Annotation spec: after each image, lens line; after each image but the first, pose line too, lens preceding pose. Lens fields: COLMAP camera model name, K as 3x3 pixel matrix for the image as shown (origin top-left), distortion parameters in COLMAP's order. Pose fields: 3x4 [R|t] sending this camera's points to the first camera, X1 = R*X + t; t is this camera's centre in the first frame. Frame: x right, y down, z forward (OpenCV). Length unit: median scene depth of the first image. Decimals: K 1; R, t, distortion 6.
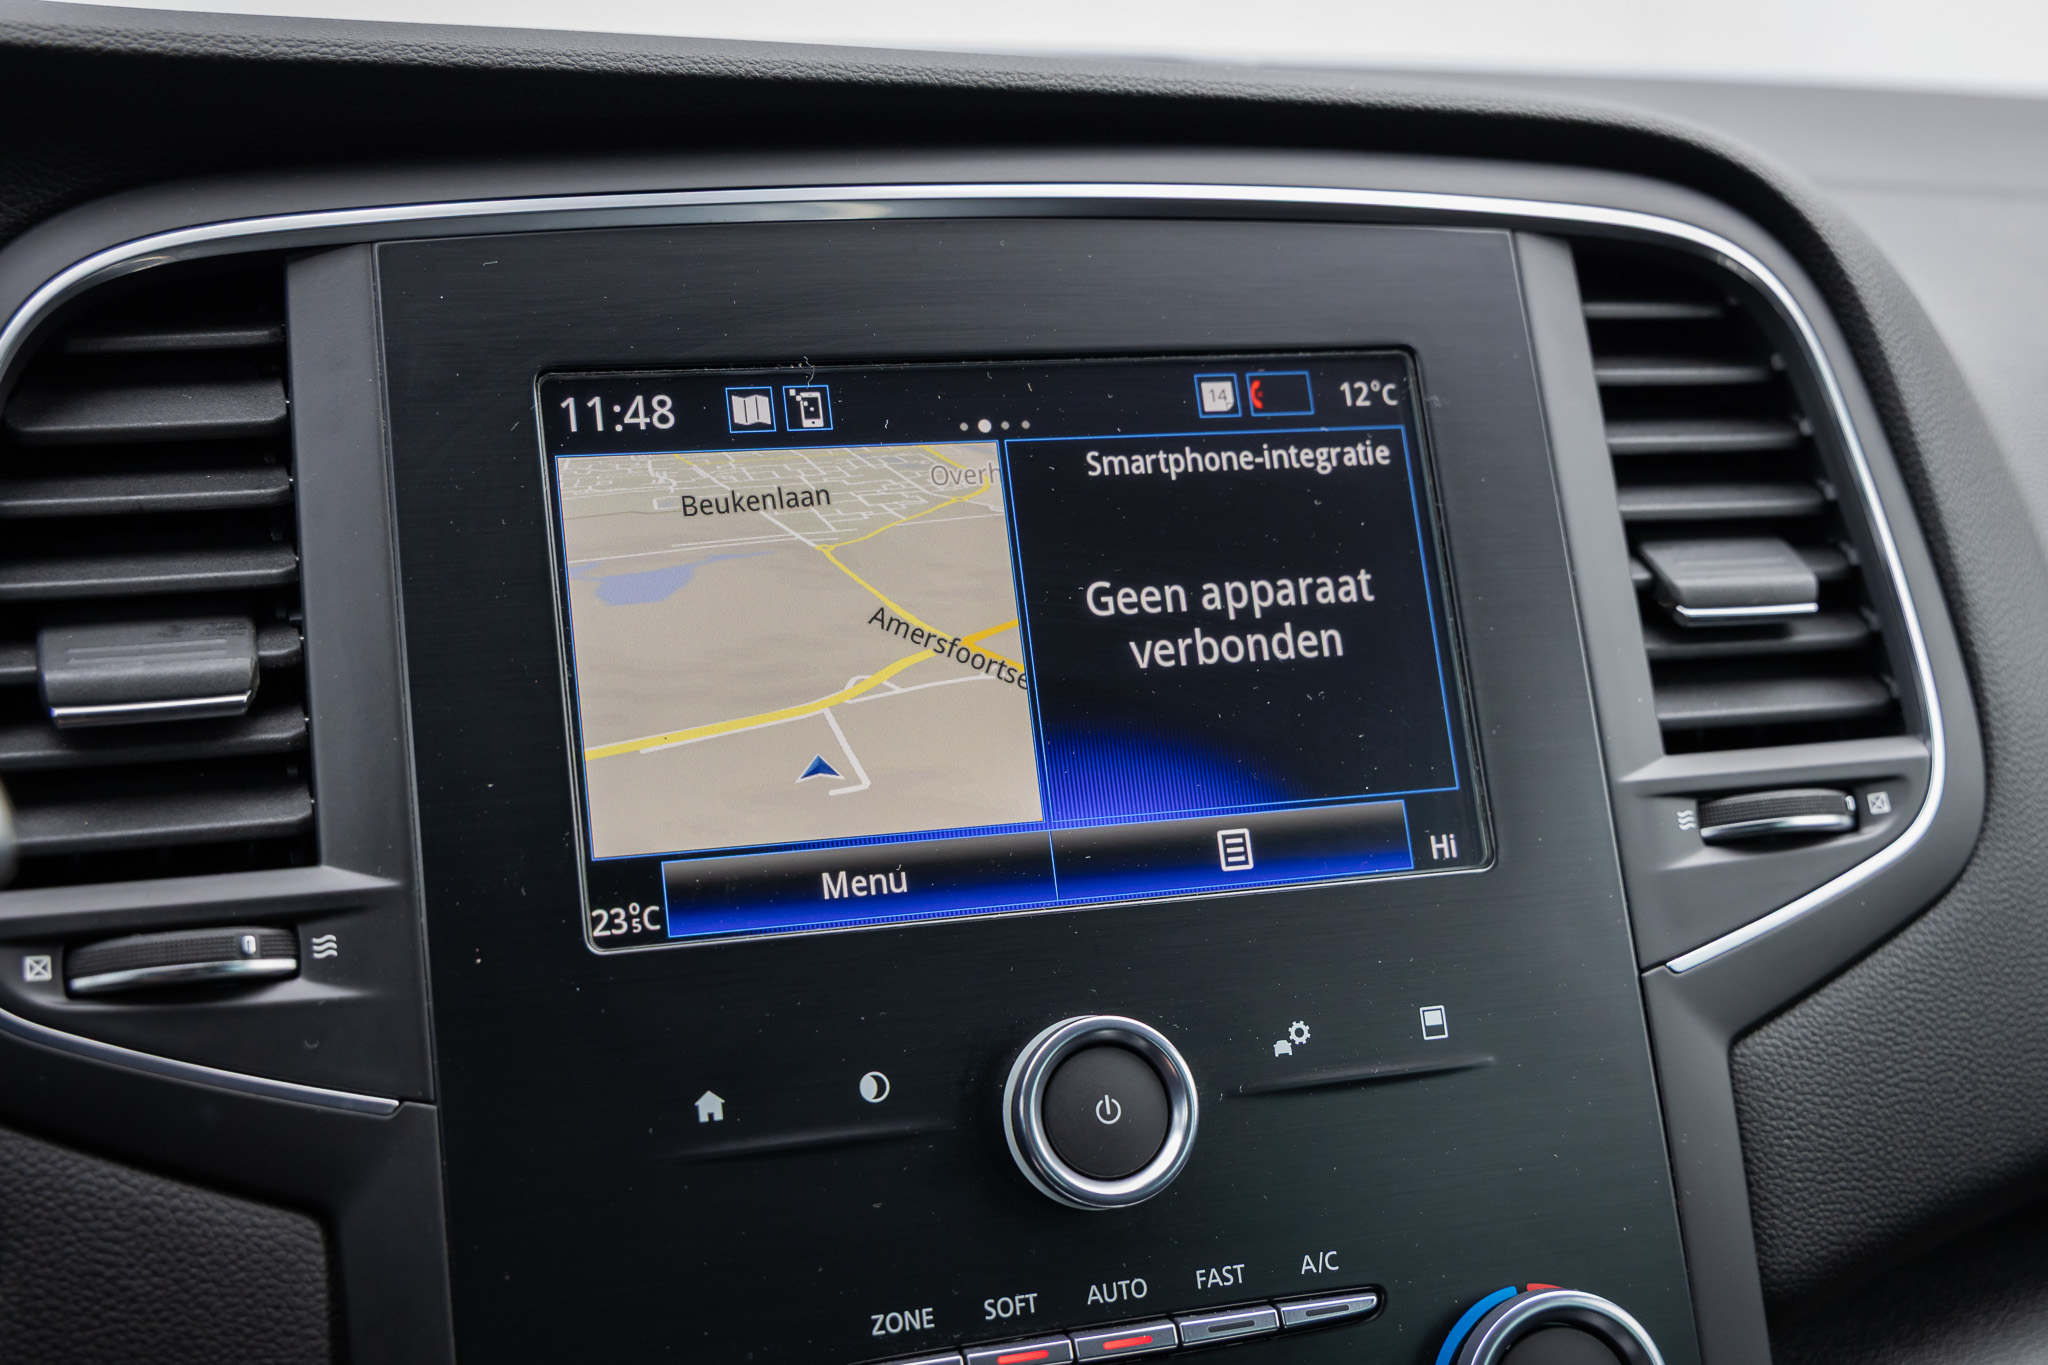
lens RADIAL K [[2620.4, 0, 1028.1], [0, 2620.4, 679.0], [0, 0, 1]] dist [0.011445, -0.117993]
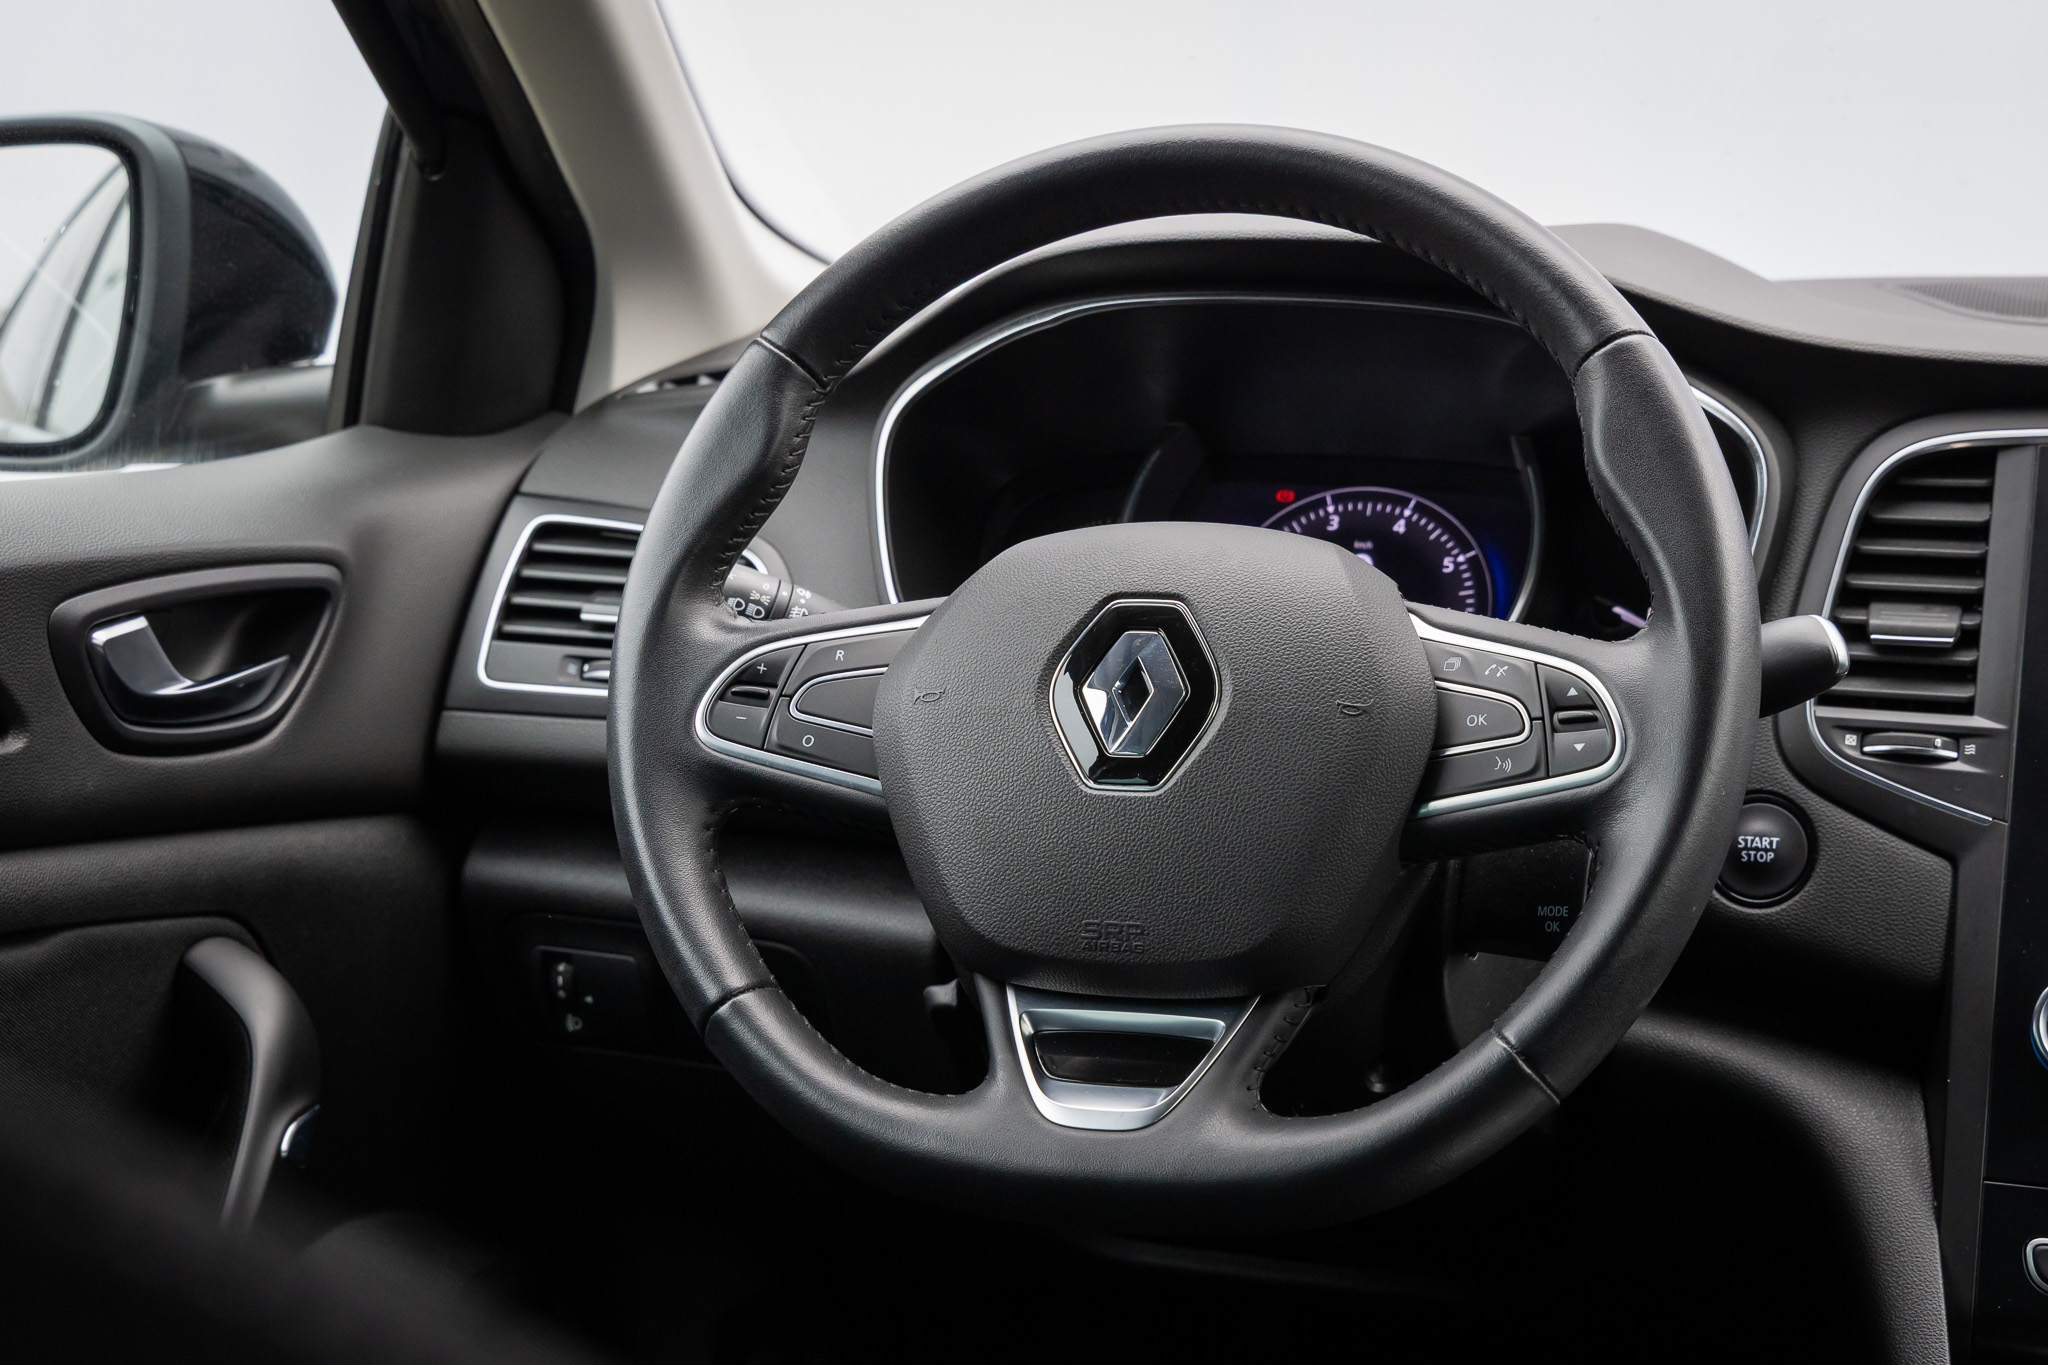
lens RADIAL K [[3413.9, 0, 1024.0], [0, 3413.9, 682.5], [0, 0, 1]] dist [0.018748, 0.050332]
pose [[0.811803, 0.114523, -0.572591, 0.719719], [-0.126184, 0.991816, 0.019470, 0.082989], [0.570134, 0.056446, 0.819610, -1.815109]]
